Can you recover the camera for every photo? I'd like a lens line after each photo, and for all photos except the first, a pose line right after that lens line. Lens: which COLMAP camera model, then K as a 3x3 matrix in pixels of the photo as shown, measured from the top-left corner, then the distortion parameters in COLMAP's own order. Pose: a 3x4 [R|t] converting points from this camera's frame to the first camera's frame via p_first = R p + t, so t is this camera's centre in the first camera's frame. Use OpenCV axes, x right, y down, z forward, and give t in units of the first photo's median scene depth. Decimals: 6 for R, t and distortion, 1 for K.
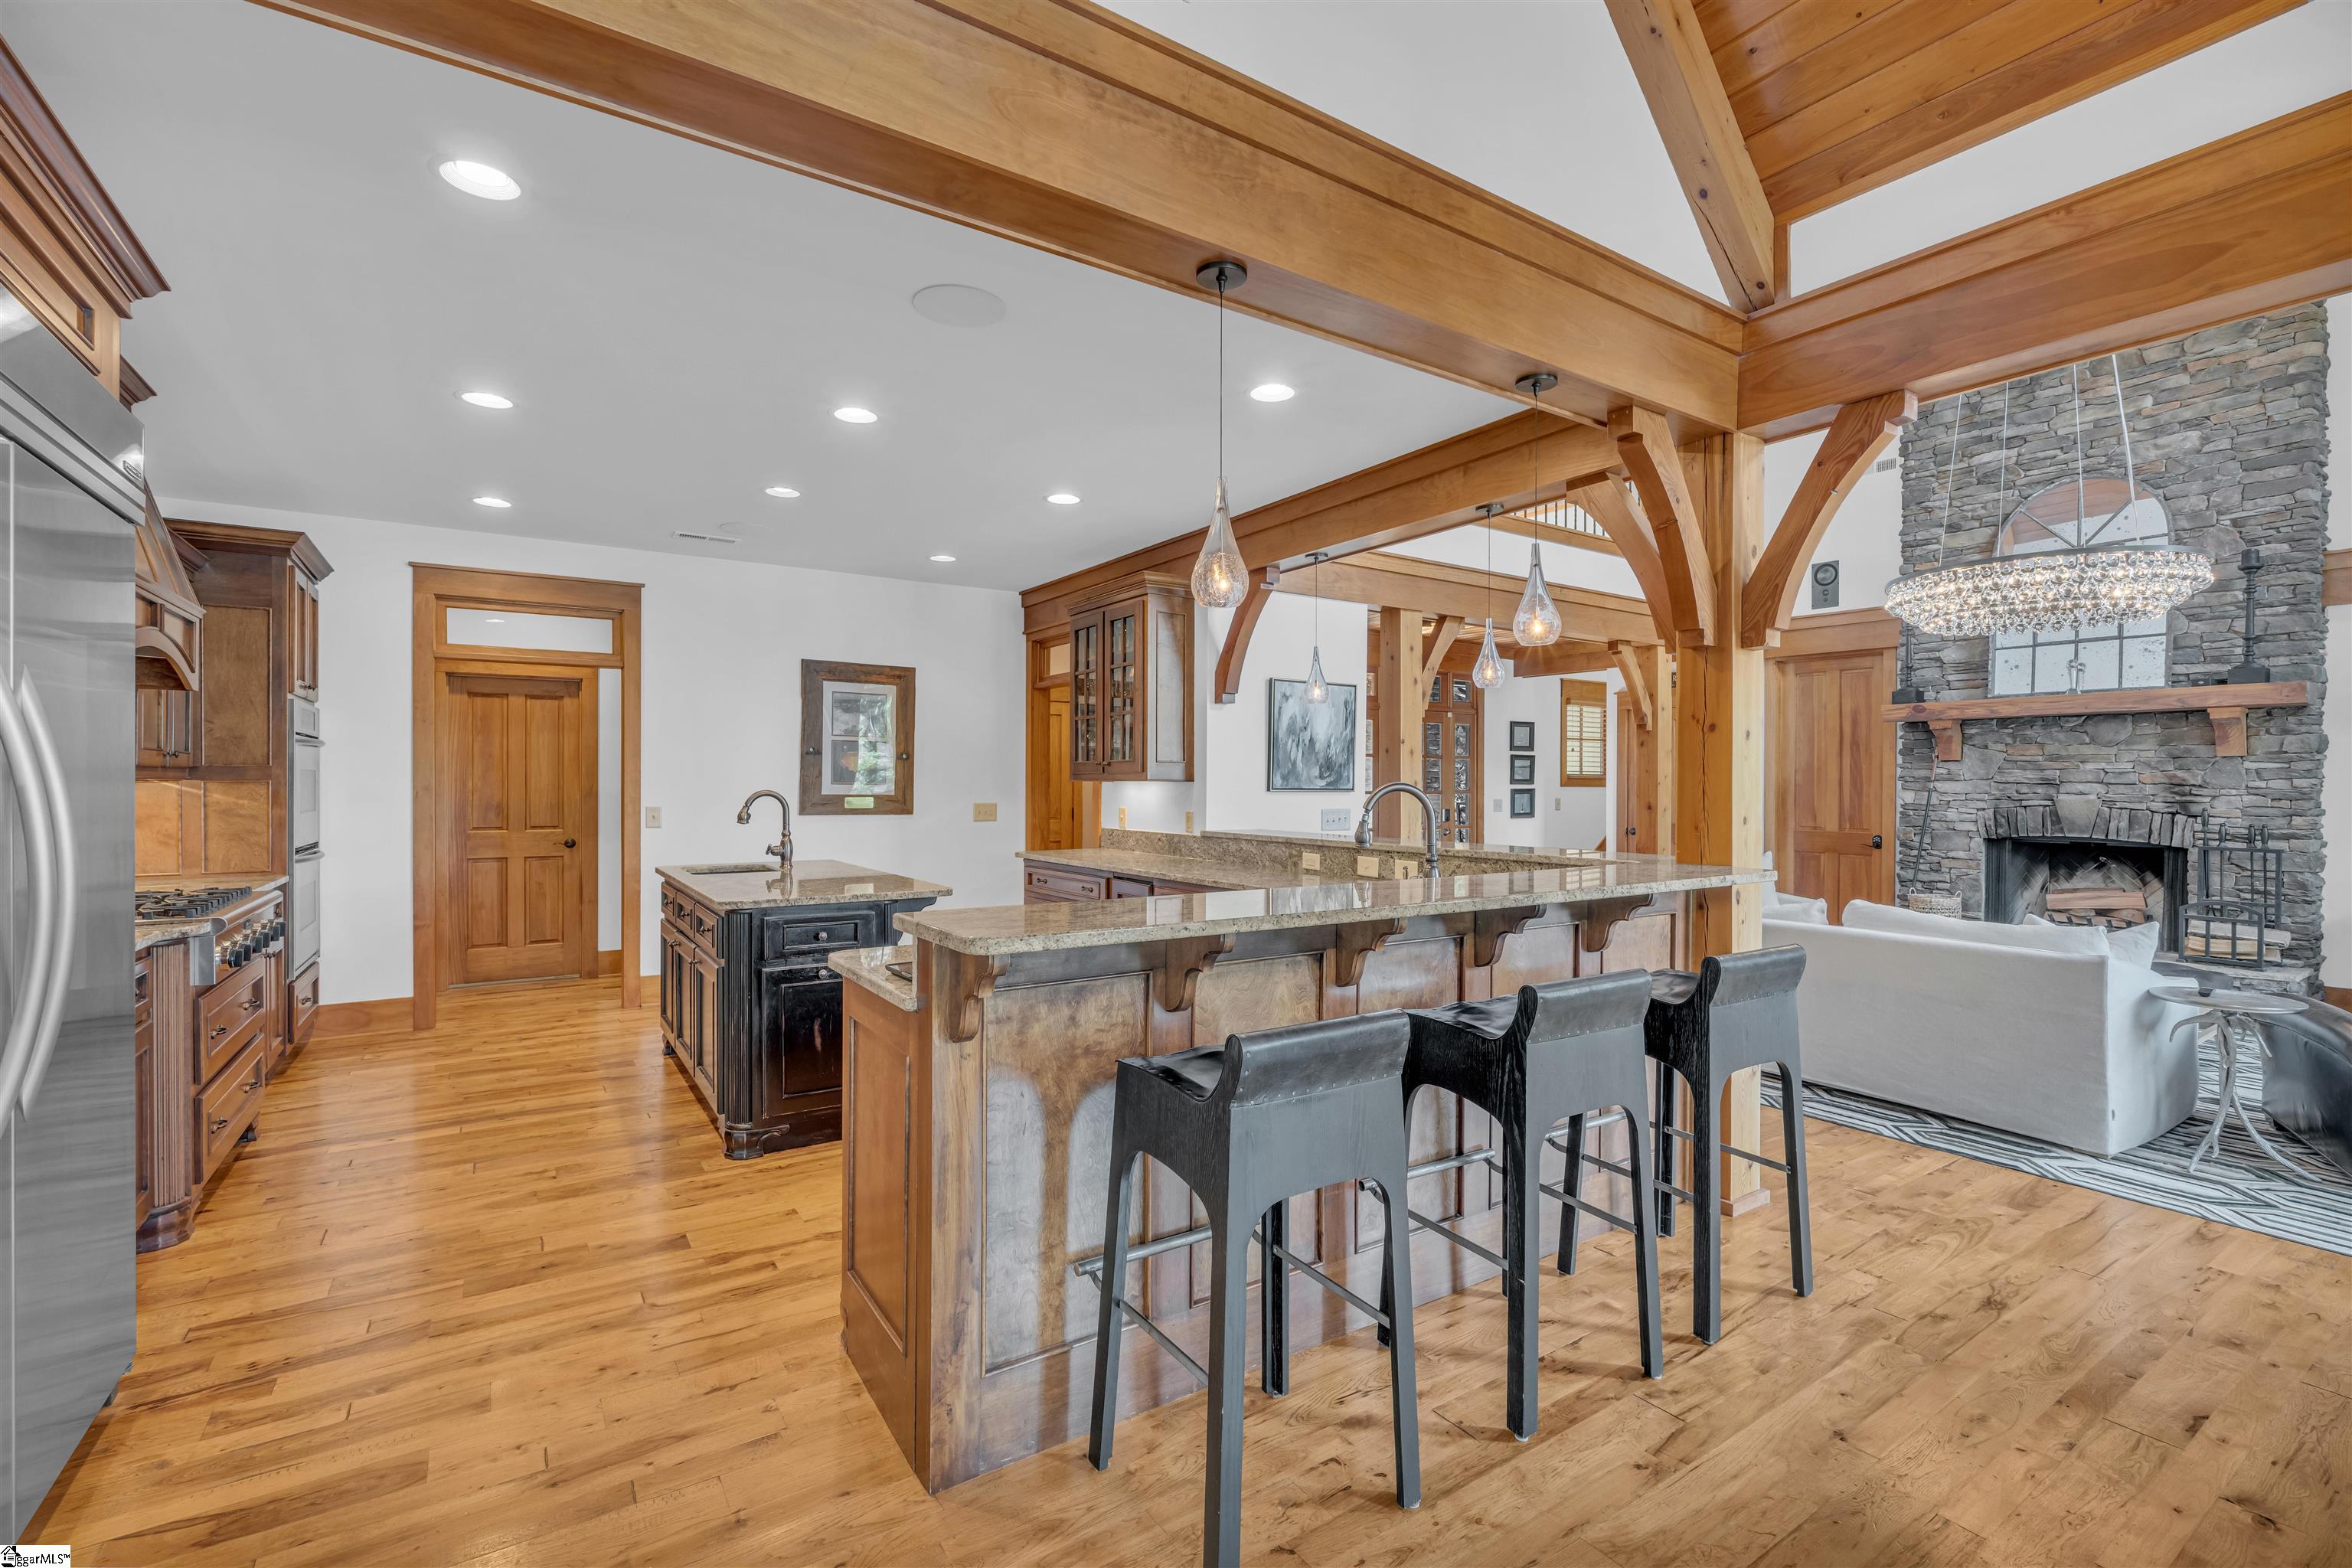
lens RADIAL K [[1024.9, 0, 1170.5], [0, 1024.9, 777.4], [0, 0, 1]] dist [0.000353, -0.000161]
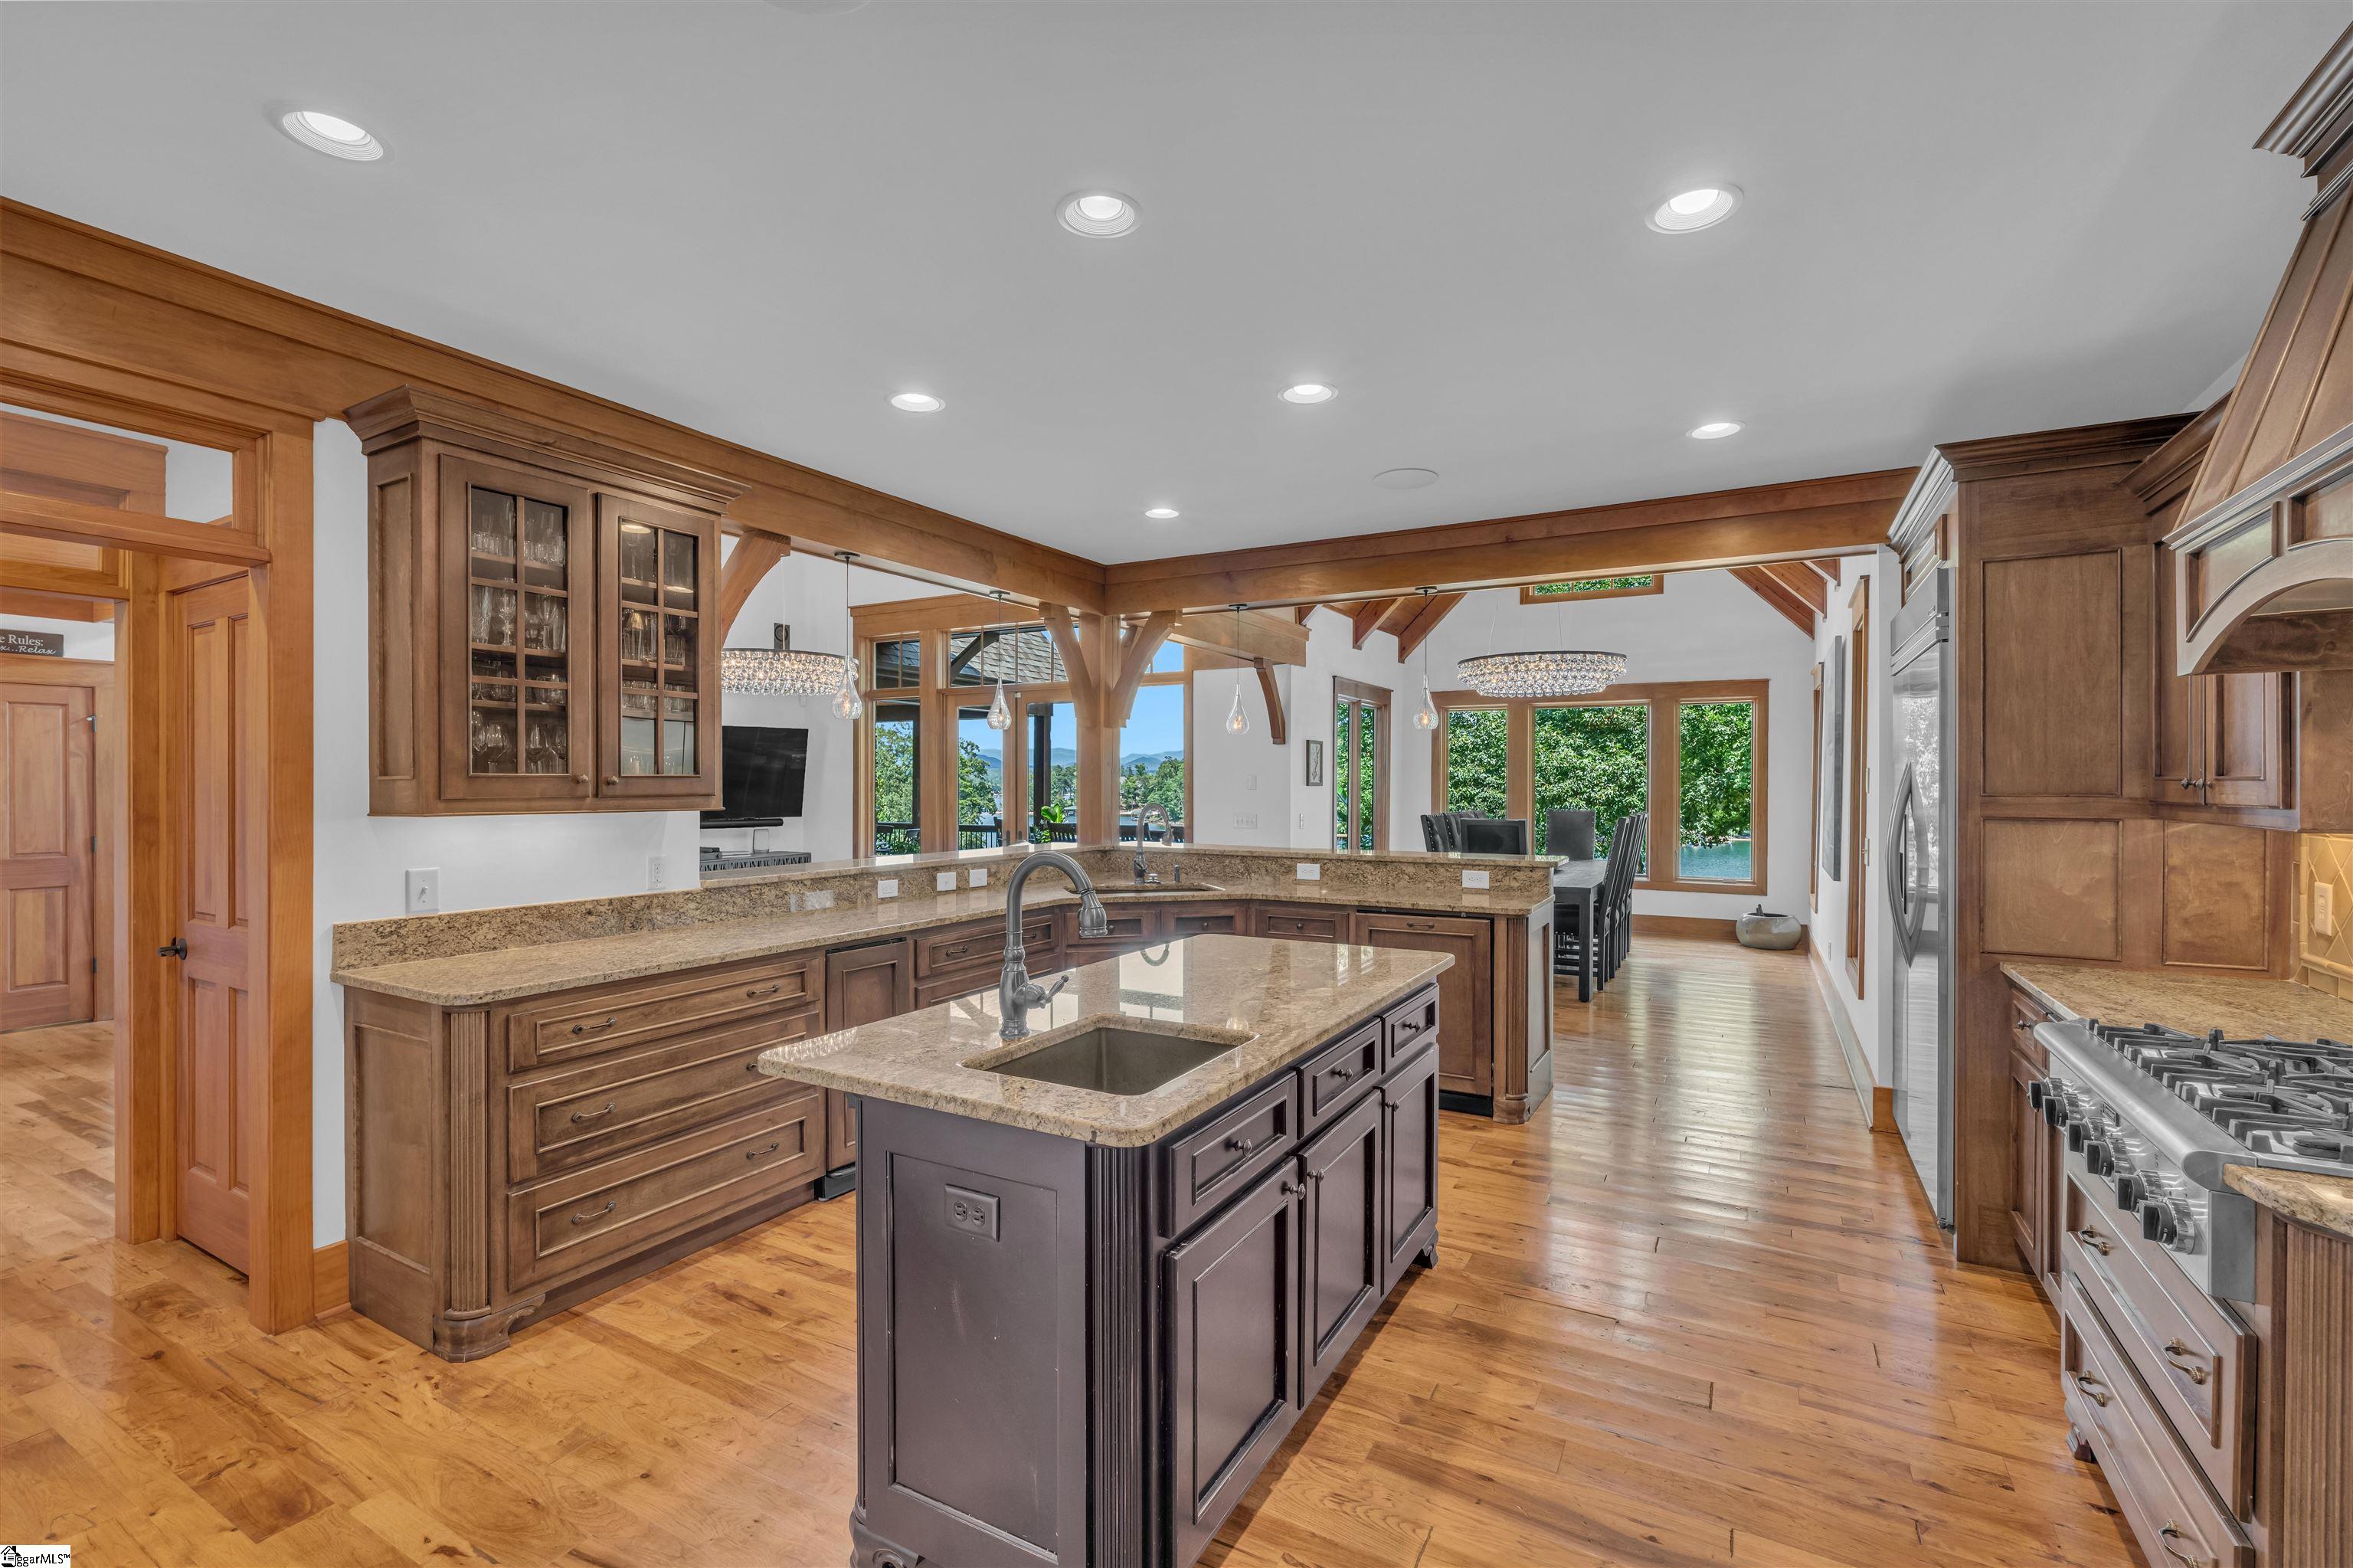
lens RADIAL K [[1025.4, 0, 1175.8], [0, 1025.4, 785.6], [0, 0, 1]] dist [0.000353, -0.000161]
pose [[-0.450617, -0.007702, 0.892684, -0.583984], [-0.006070, 0.999966, 0.005564, -0.014157], [-0.892697, -0.002911, -0.450649, 0.841343]]
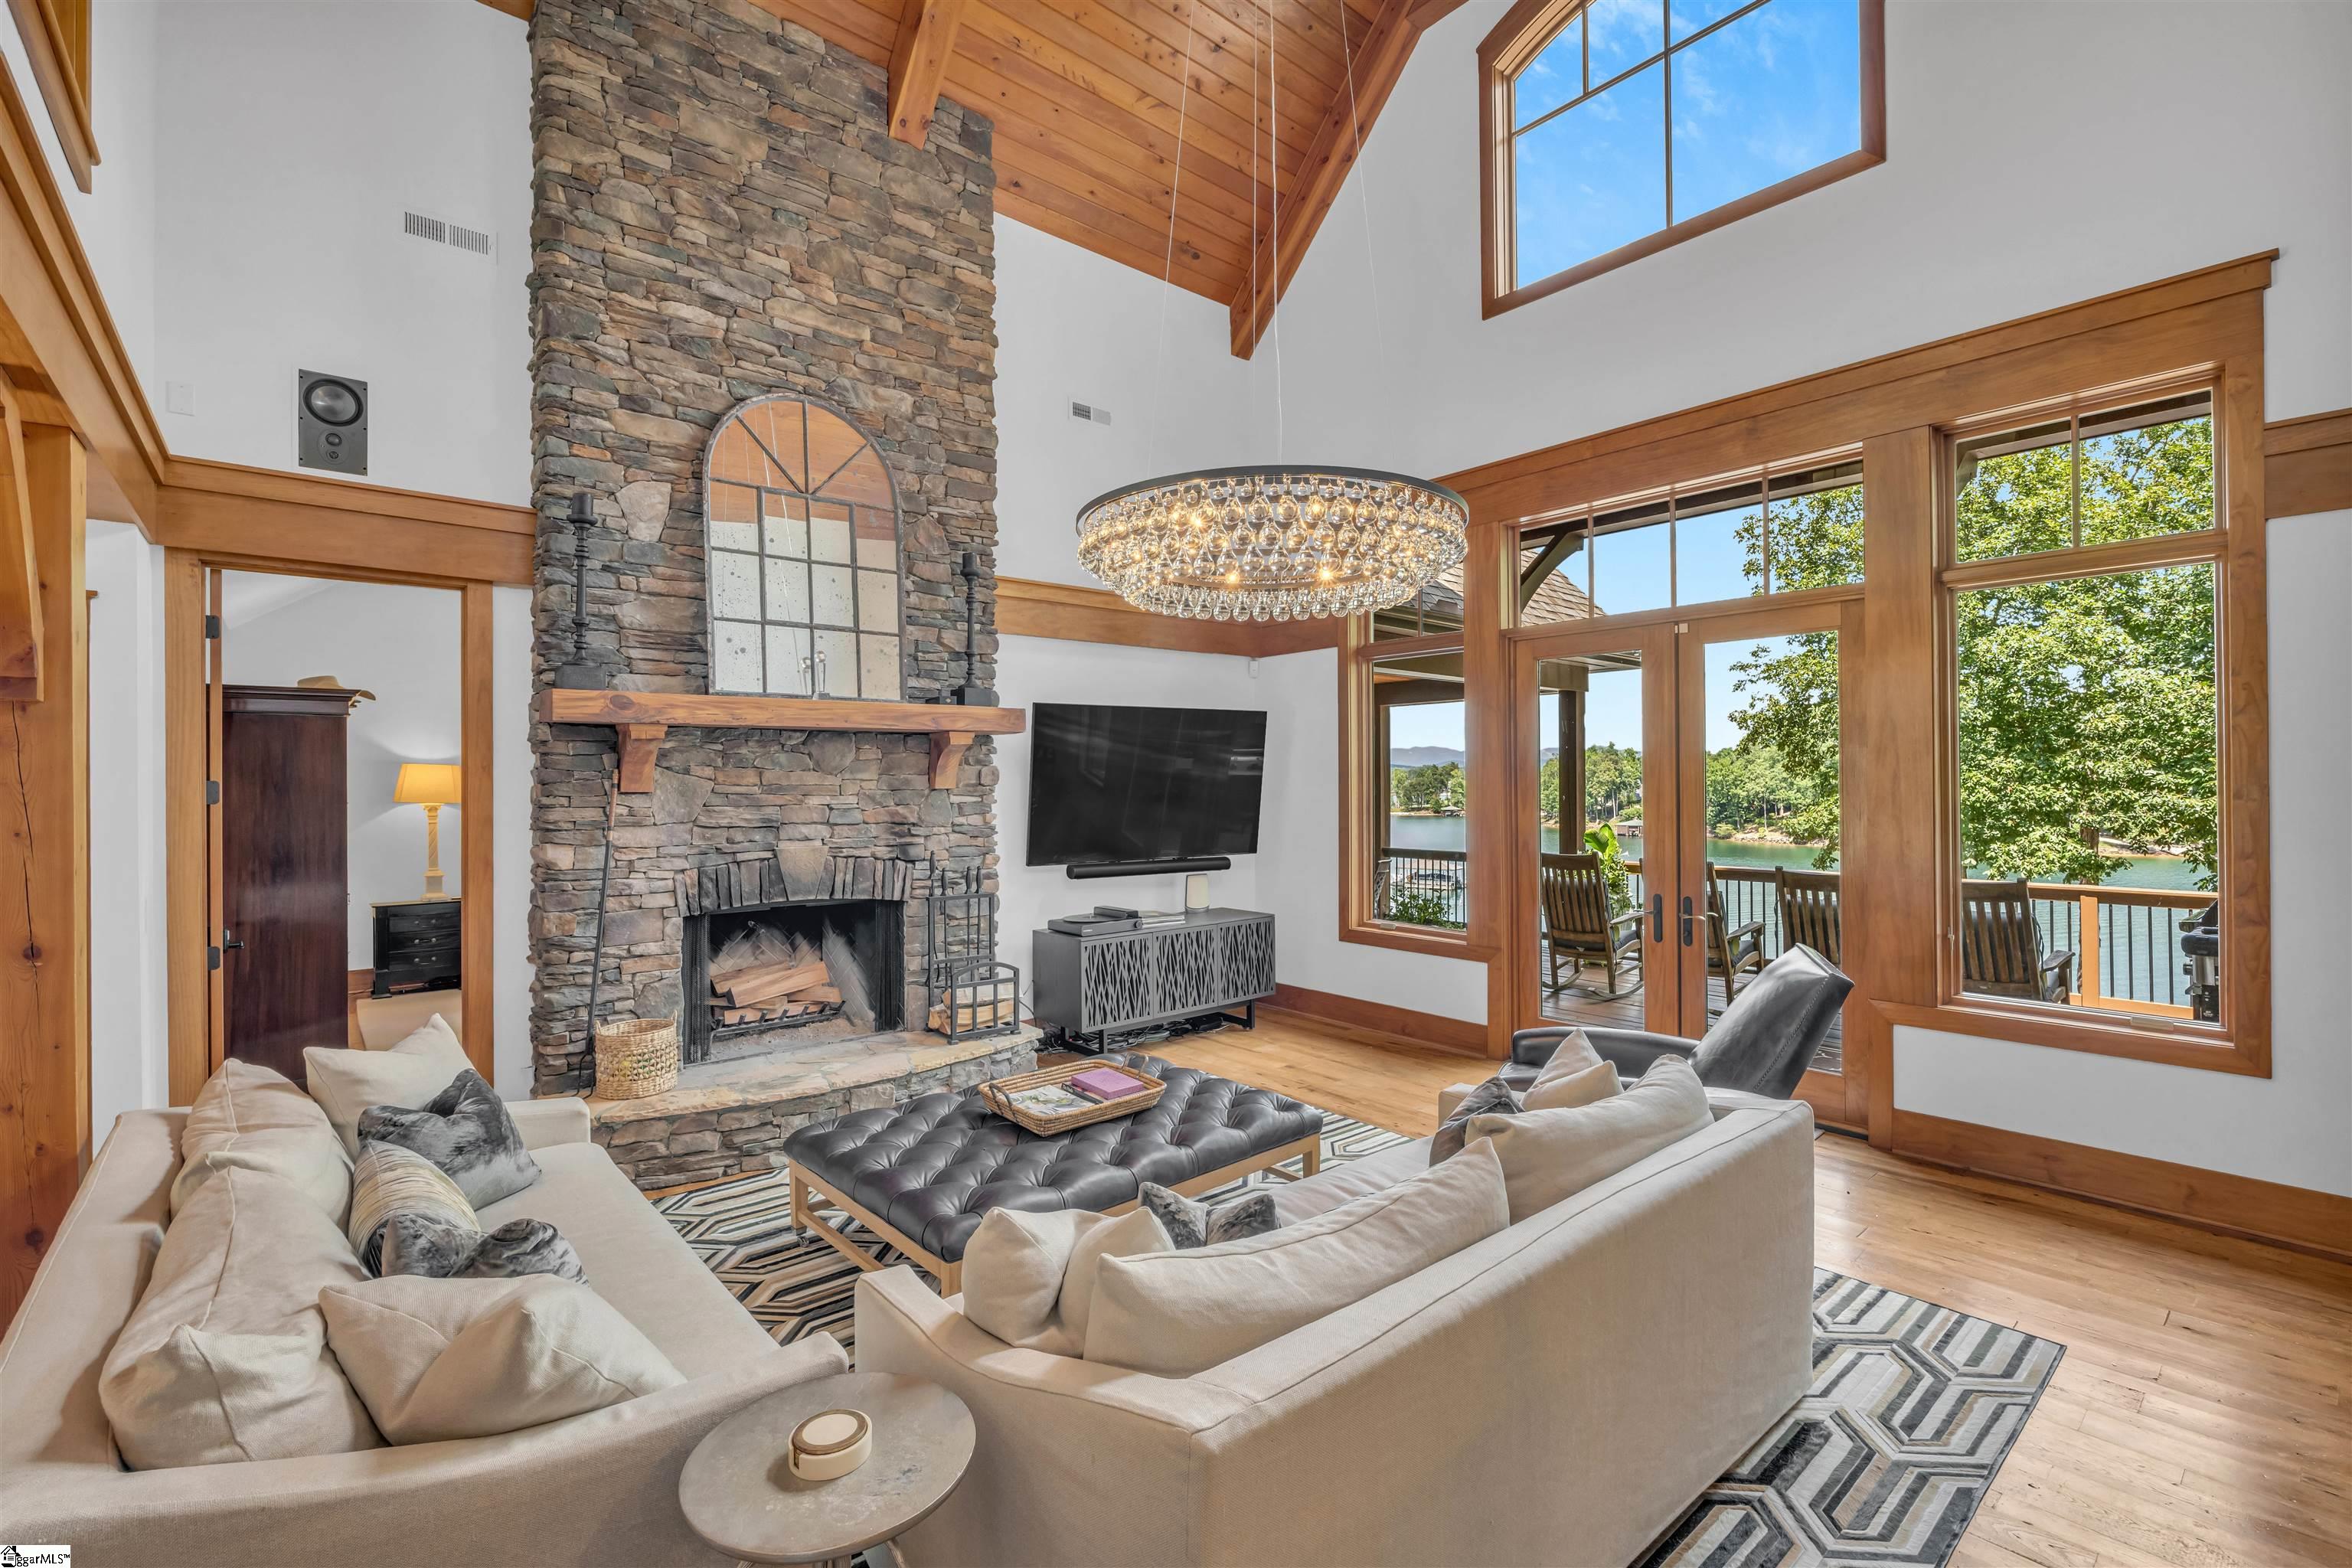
lens RADIAL K [[1024.9, 0, 1190.5], [0, 1024.9, 777.8], [0, 0, 1]] dist [0.000353, -0.000161]
pose [[-0.122267, 0.001100, 0.992497, 0.144041], [0.001179, 0.999999, -0.000963, -0.026486], [-0.992497, 0.001053, -0.122268, 0.825898]]
